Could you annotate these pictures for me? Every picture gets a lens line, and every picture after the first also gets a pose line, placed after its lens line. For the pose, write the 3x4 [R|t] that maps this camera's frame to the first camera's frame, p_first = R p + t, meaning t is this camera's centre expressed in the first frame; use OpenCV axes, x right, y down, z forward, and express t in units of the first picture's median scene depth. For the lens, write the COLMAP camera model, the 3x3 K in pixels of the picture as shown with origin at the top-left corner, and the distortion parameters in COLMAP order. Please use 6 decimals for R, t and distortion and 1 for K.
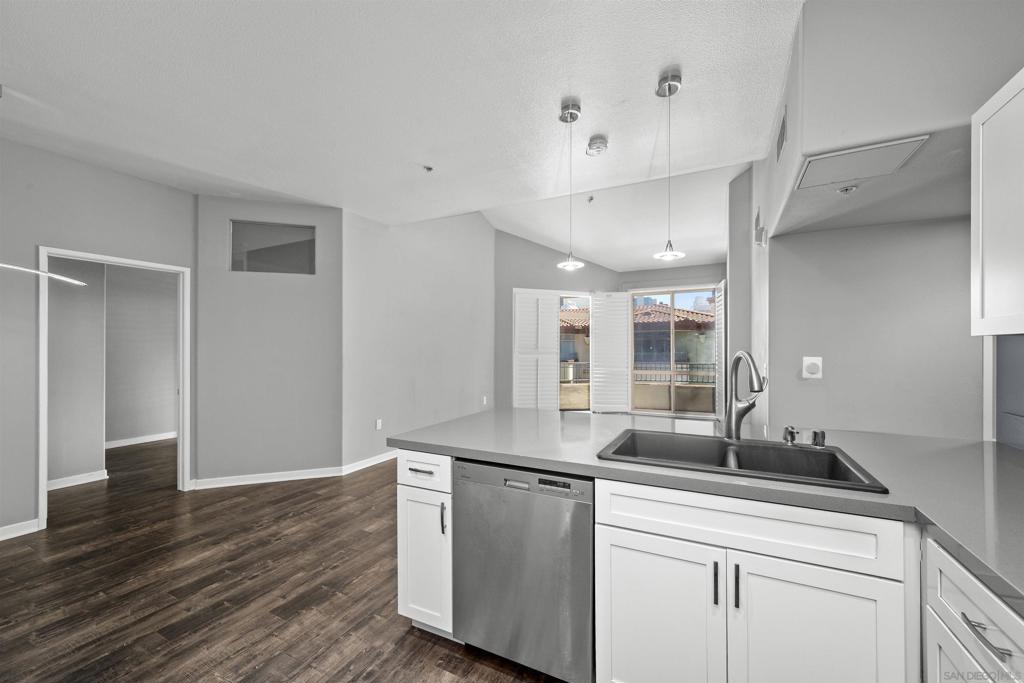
lens RADIAL K [[407.7, 0, 511.7], [0, 407.7, 344.4], [0, 0, 1]] dist [0.000007, 0.000107]
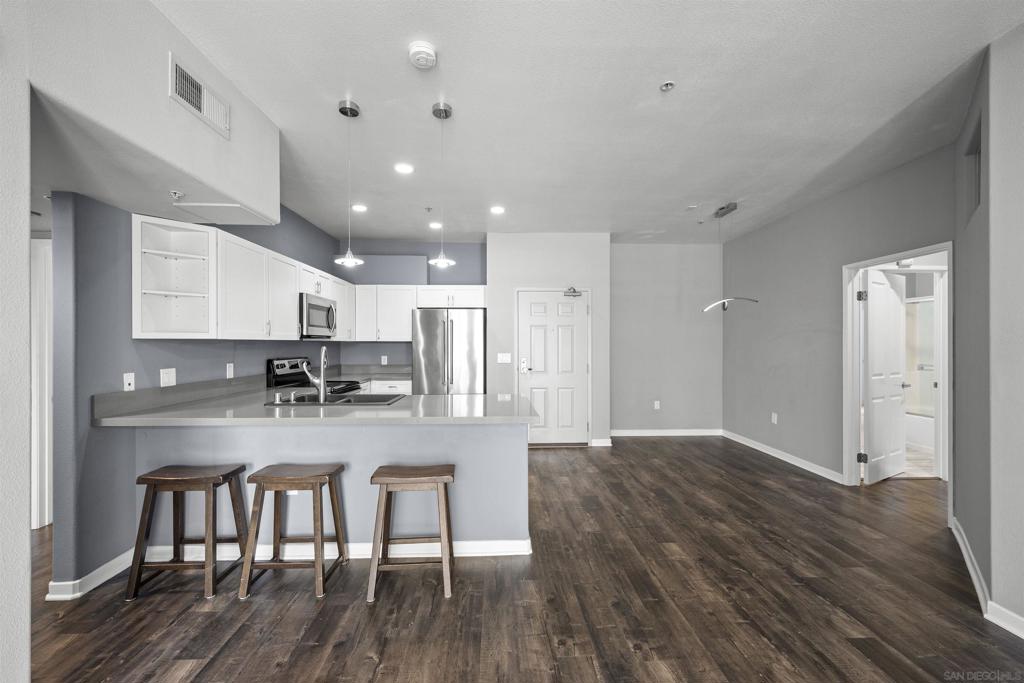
lens RADIAL K [[413.4, 0, 511.0], [0, 413.4, 343.3], [0, 0, 1]] dist [0.000529, -0.000011]
pose [[-0.868492, -0.001217, -0.495702, 0.355458], [0.004176, 0.999944, -0.009771, 0.011330], [0.495686, -0.010556, -0.868438, 1.389605]]
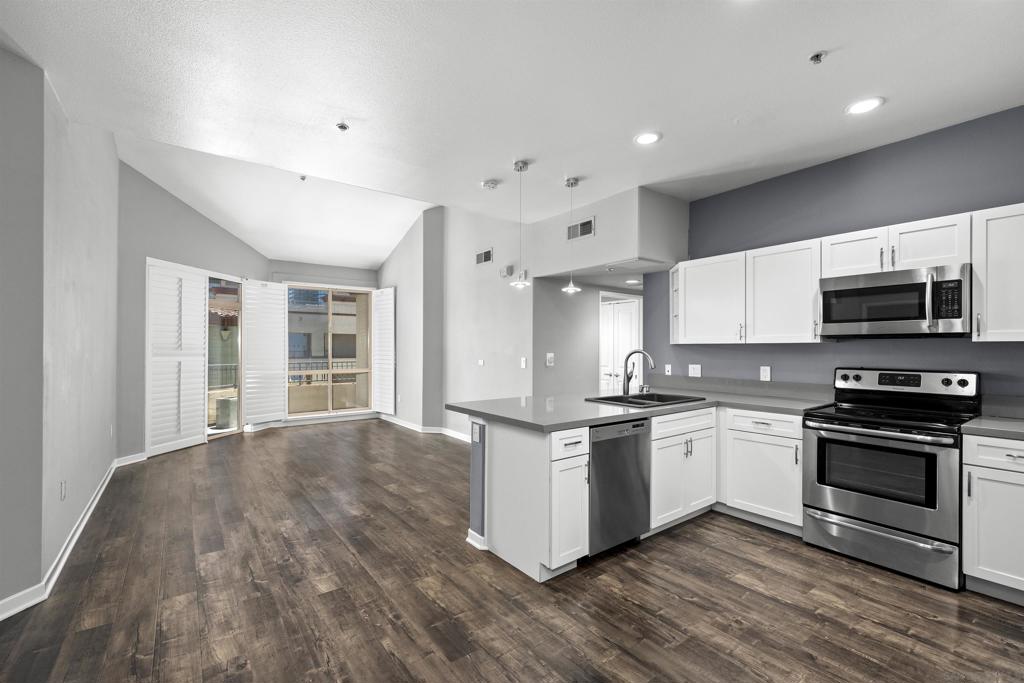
lens RADIAL K [[442.9, 0, 510.9], [0, 442.9, 345.5], [0, 0, 1]] dist [0.001992, -0.000063]
pose [[0.433302, 0.003827, 0.901241, -0.803620], [-0.009570, 0.999954, 0.000355, 0.001039], [-0.901198, -0.008778, 0.433318, 0.293595]]
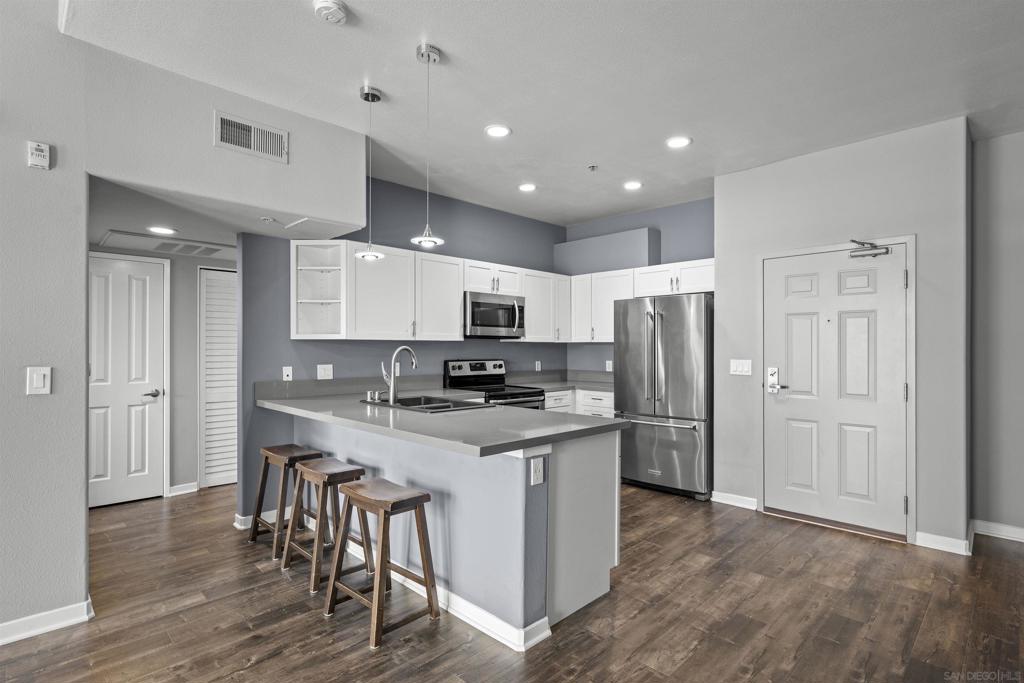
lens RADIAL K [[508.7, 0, 513.4], [0, 508.7, 347.1], [0, 0, 1]] dist [-0.000967, -0.000259]
pose [[-0.954765, -0.002210, 0.297353, -0.225945], [-0.005499, 0.999933, -0.010223, 0.018691], [-0.297311, -0.011396, -0.954713, 1.354158]]
